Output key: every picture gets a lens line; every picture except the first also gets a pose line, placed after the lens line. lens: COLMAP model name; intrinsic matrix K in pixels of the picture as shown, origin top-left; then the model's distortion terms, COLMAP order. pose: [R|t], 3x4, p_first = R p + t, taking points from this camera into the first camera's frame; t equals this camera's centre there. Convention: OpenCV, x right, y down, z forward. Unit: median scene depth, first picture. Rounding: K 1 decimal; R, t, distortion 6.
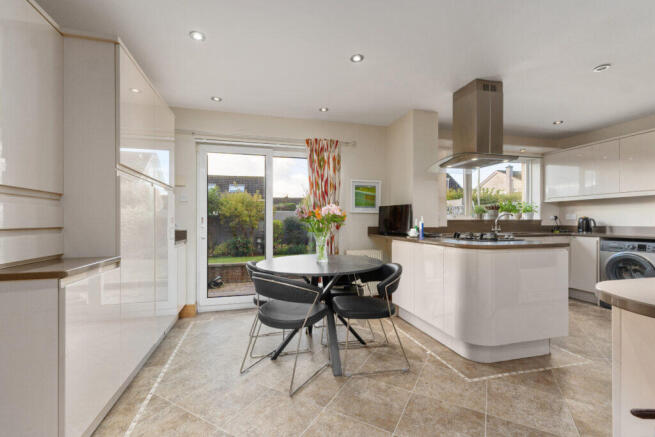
lens RADIAL K [[282.0, 0, 327.6], [0, 282.0, 220.2], [0, 0, 1]] dist [0.009282, -0.000683]
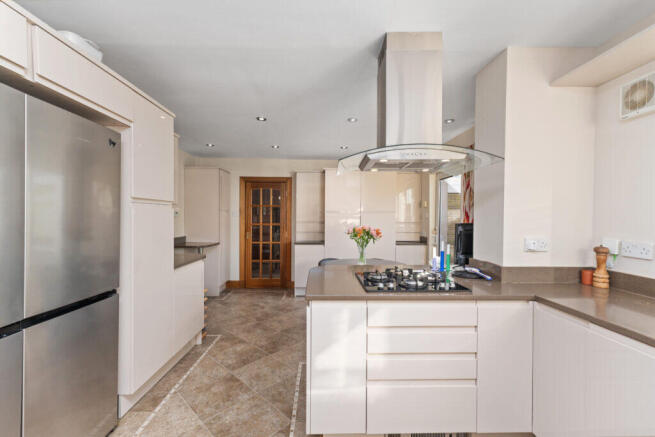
lens RADIAL K [[282.0, 0, 325.2], [0, 282.0, 218.9], [0, 0, 1]] dist [0.009282, -0.000683]
pose [[-0.231976, 0.004532, -0.972711, 1.407547], [-0.005139, 0.999969, 0.005885, -0.087950], [0.972708, 0.006364, -0.231946, 1.138111]]
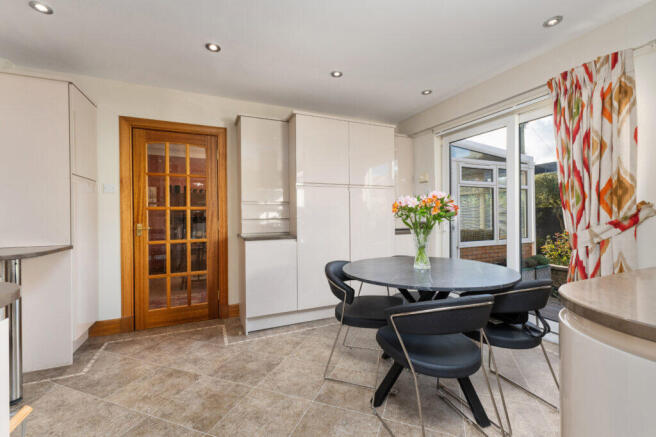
lens RADIAL K [[282.4, 0, 332.4], [0, 282.4, 215.2], [0, 0, 1]] dist [0.009282, -0.000683]
pose [[0.159812, -0.002293, -0.987145, 0.714928], [0.010927, 0.999940, -0.000554, 0.003902], [0.987087, -0.010697, 0.159827, 0.657441]]
